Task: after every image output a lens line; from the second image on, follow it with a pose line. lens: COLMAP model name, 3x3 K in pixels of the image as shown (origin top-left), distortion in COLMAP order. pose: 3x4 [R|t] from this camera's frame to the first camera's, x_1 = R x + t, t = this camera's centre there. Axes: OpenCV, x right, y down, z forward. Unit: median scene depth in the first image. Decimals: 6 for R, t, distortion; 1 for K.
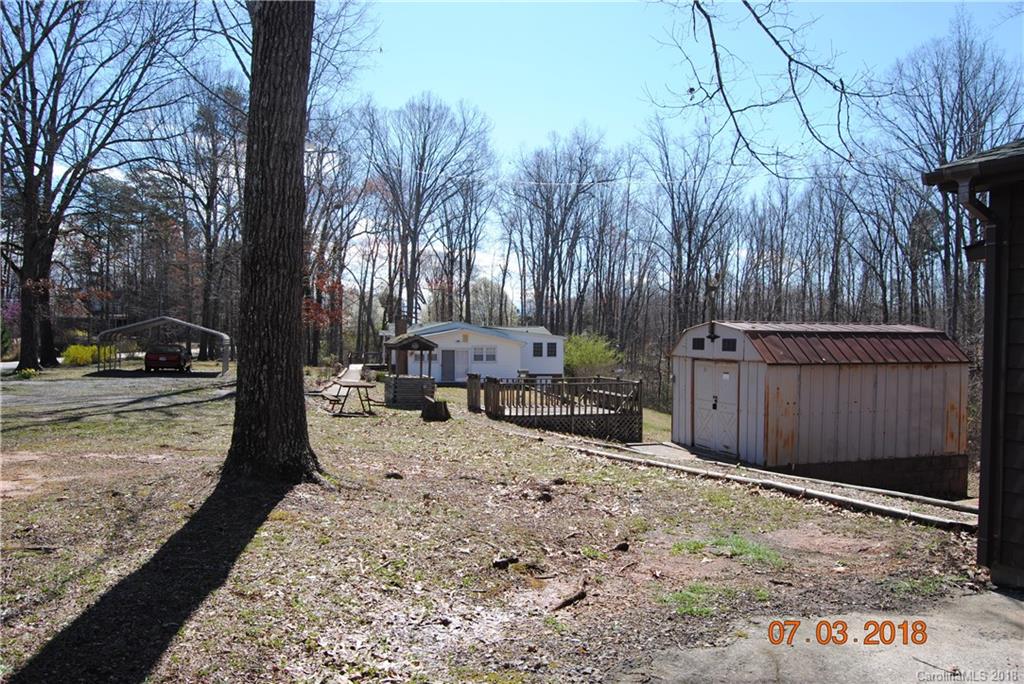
lens RADIAL K [[799.9, 0, 517.6], [0, 799.9, 347.7], [0, 0, 1]] dist [-0.116134, 0.075267]
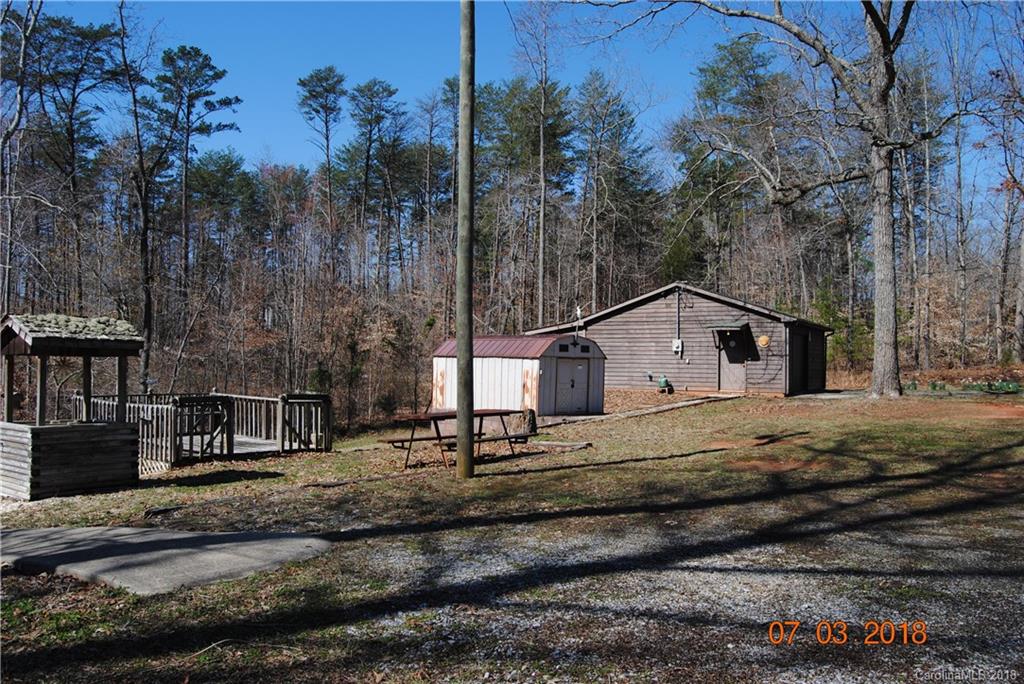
lens RADIAL K [[799.9, 0, 517.6], [0, 799.9, 347.7], [0, 0, 1]] dist [-0.116134, 0.075267]
pose [[-0.505523, -0.003916, 0.862804, -1.139689], [-0.005053, 0.999986, 0.001578, -0.008014], [-0.862798, -0.003562, -0.505536, 1.953766]]
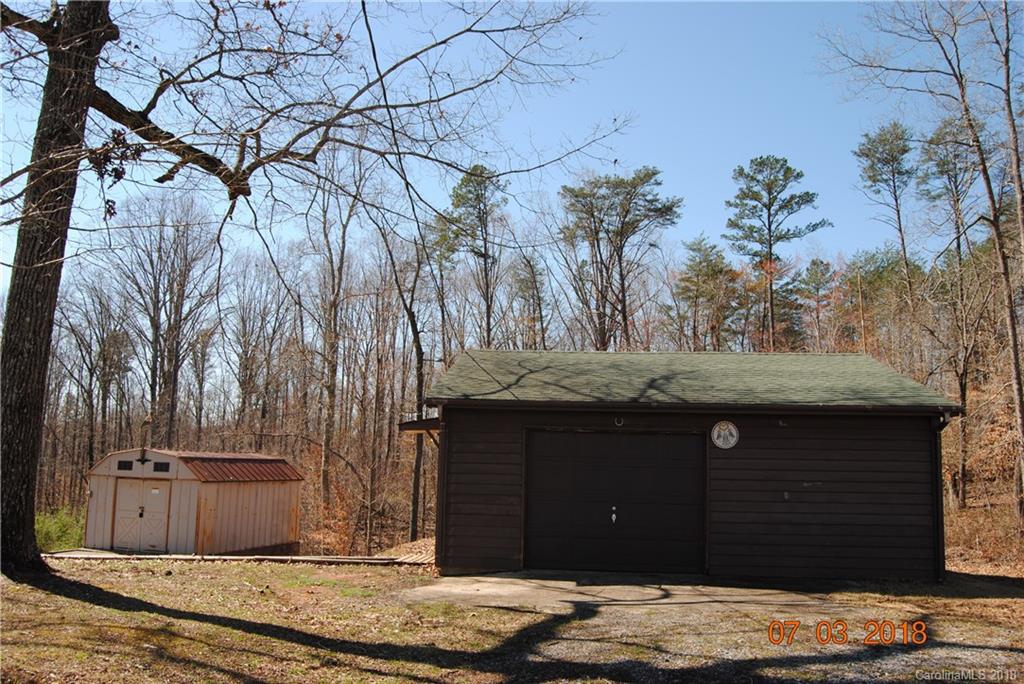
lens RADIAL K [[799.9, 0, 517.6], [0, 799.9, 347.7], [0, 0, 1]] dist [-0.116134, 0.075267]
pose [[0.545152, 0.123867, 0.829136, -0.497330], [0.000193, 0.989006, -0.147877, -0.007122], [-0.838337, 0.080775, 0.539135, -0.208241]]
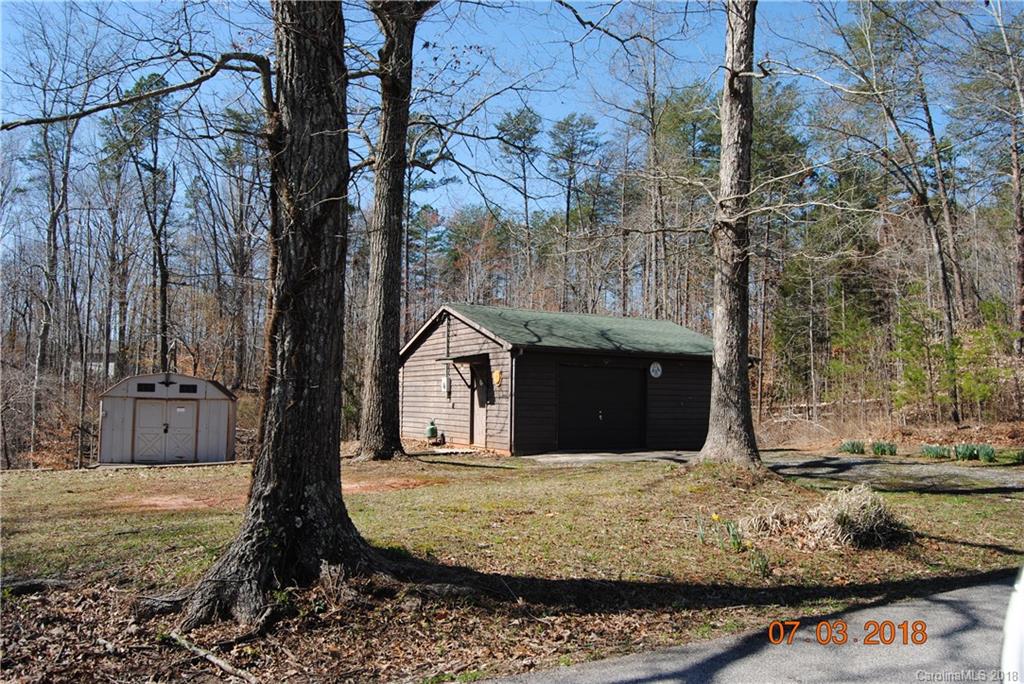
lens RADIAL K [[799.9, 0, 517.6], [0, 799.9, 347.7], [0, 0, 1]] dist [-0.116134, 0.075267]
pose [[0.003928, 0.049480, 0.998767, -1.195939], [-0.000341, 0.998775, -0.049479, -0.007414], [-0.999992, -0.000146, 0.003940, 0.351483]]
